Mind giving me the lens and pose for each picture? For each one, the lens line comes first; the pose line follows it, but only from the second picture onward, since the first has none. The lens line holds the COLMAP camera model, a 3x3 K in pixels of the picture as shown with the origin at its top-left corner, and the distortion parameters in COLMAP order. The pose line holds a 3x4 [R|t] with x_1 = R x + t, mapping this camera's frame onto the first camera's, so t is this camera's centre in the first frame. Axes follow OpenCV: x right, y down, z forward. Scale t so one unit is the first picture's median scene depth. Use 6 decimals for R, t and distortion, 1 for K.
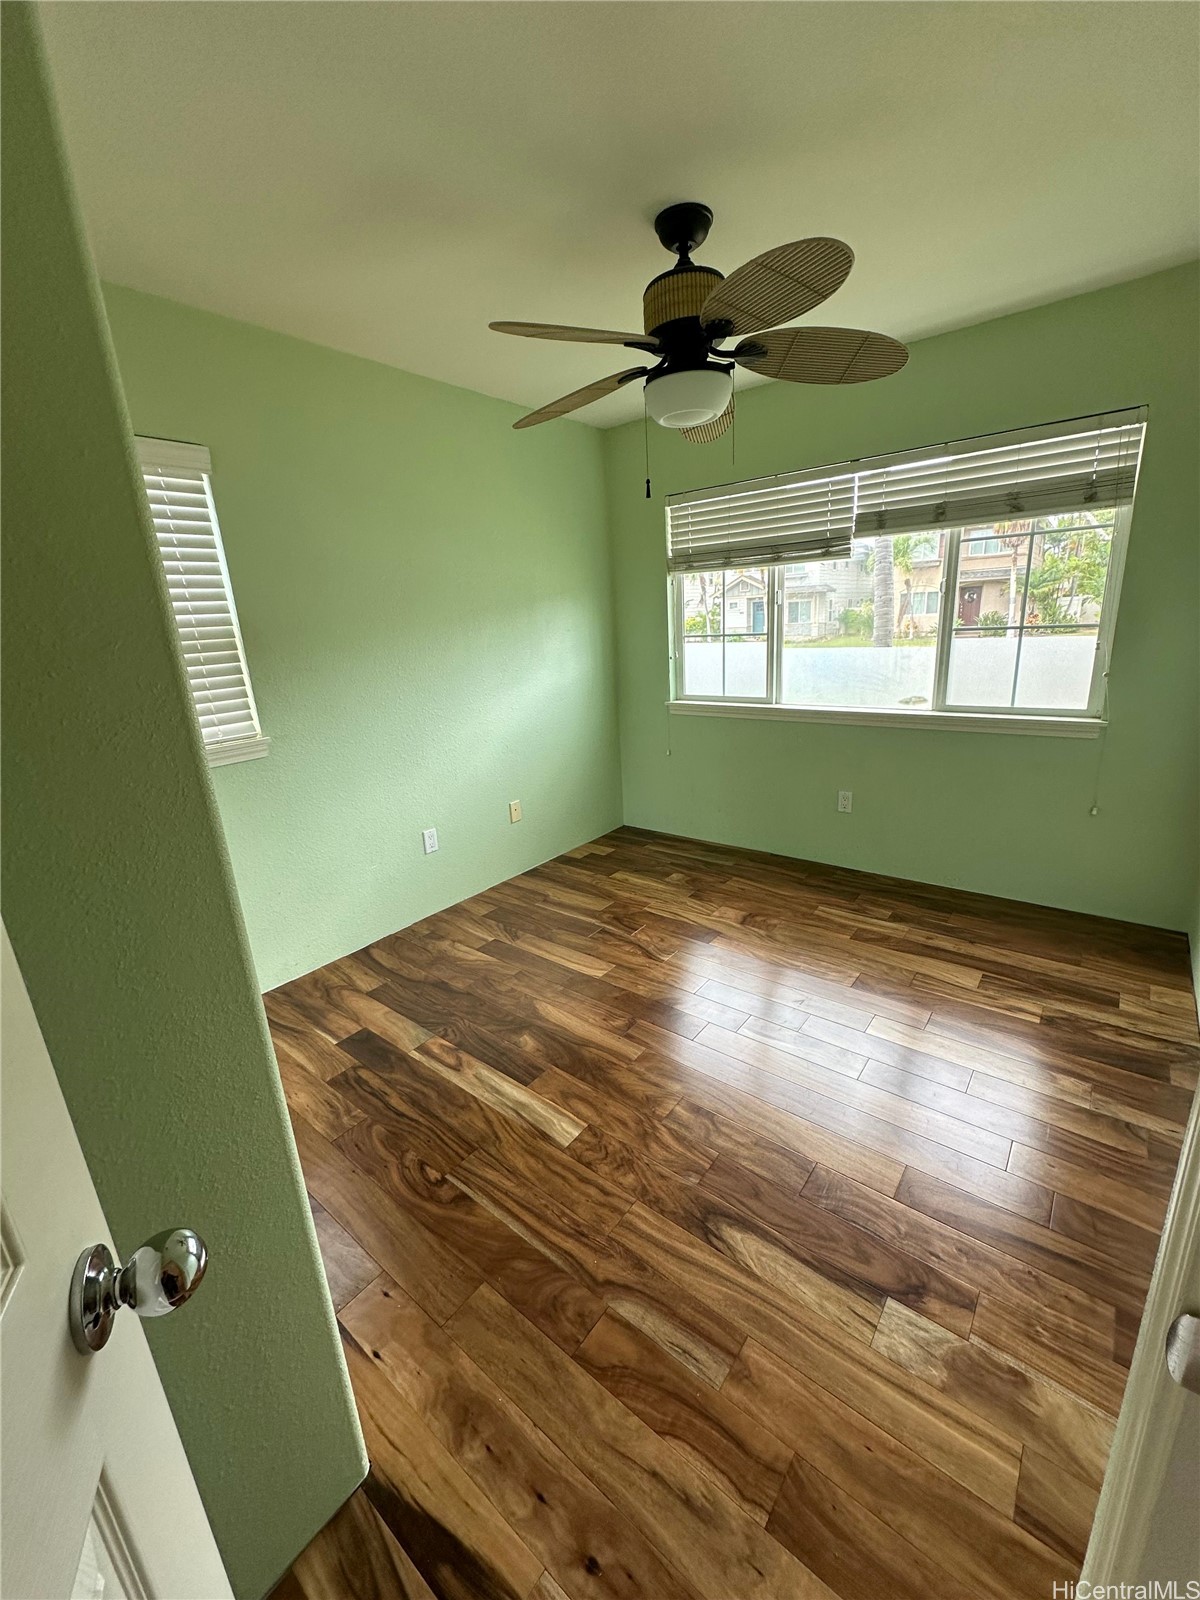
lens RADIAL K [[642.0, 0, 593.8], [0, 642.0, 805.1], [0, 0, 1]] dist [0.023326, 0.000074]
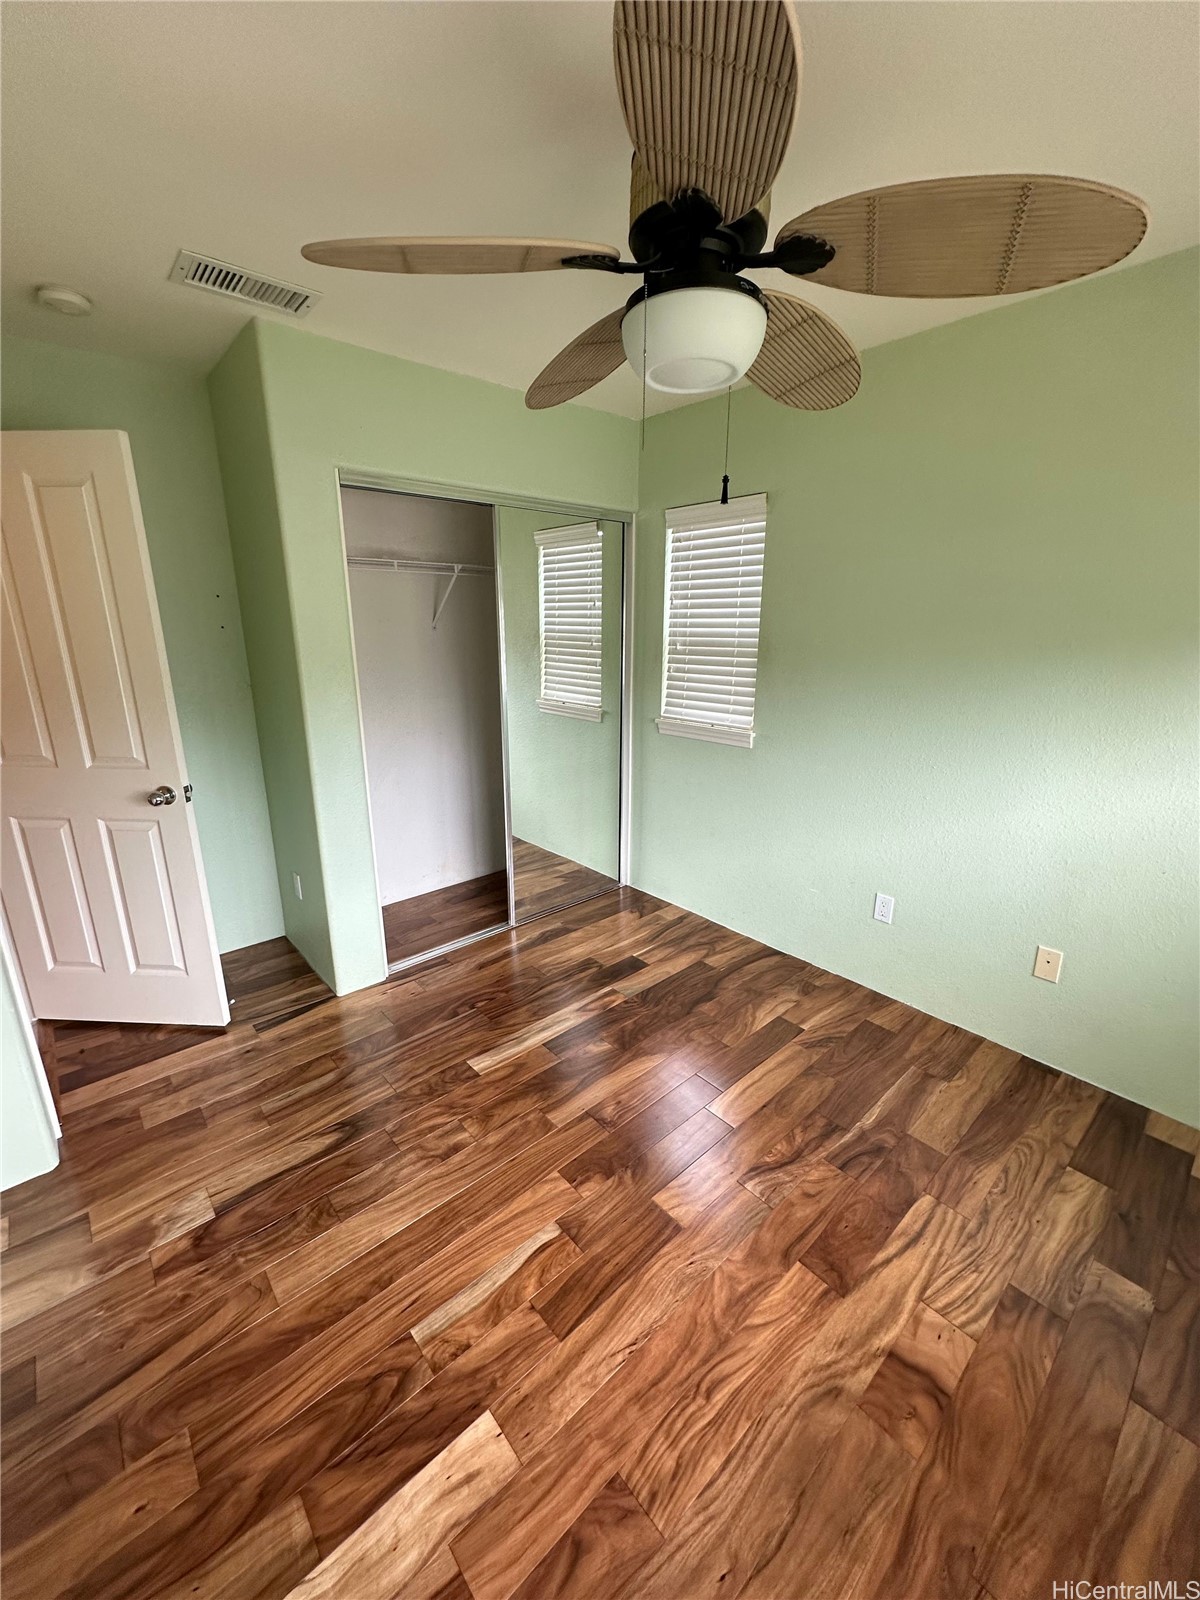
lens RADIAL K [[642.0, 0, 593.8], [0, 642.0, 805.1], [0, 0, 1]] dist [0.023326, 0.000074]
pose [[-0.164165, 0.329530, -0.929763, 0.760312], [-0.266643, 0.892639, 0.363453, -0.374802], [0.949711, 0.307581, -0.058674, 0.933087]]
